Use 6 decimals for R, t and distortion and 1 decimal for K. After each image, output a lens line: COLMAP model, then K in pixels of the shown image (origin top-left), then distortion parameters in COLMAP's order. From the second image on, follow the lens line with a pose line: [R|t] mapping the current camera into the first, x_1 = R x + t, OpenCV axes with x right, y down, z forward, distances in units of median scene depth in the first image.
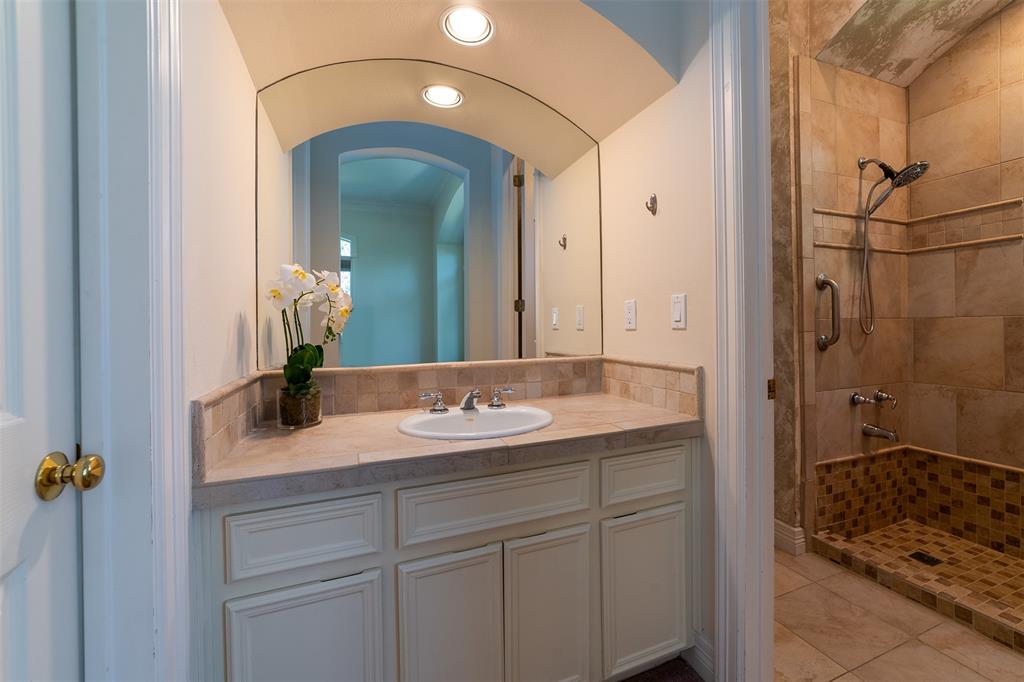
lens RADIAL K [[424.3, 0, 529.4], [0, 424.3, 329.6], [0, 0, 1]] dist [-0.020149, 0.006098]
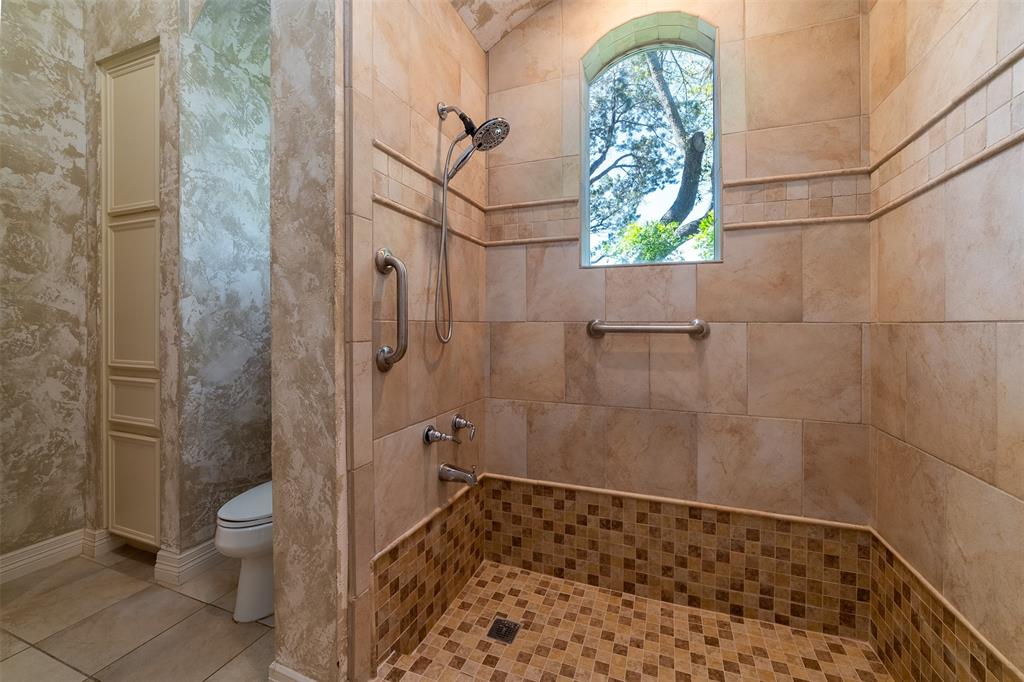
lens RADIAL K [[424.3, 0, 529.4], [0, 424.3, 329.6], [0, 0, 1]] dist [-0.020149, 0.006098]
pose [[0.656691, 0.007223, 0.754125, 0.357382], [-0.005170, 0.999974, -0.005075, -0.009359], [-0.754142, -0.000566, 0.656711, 0.417977]]
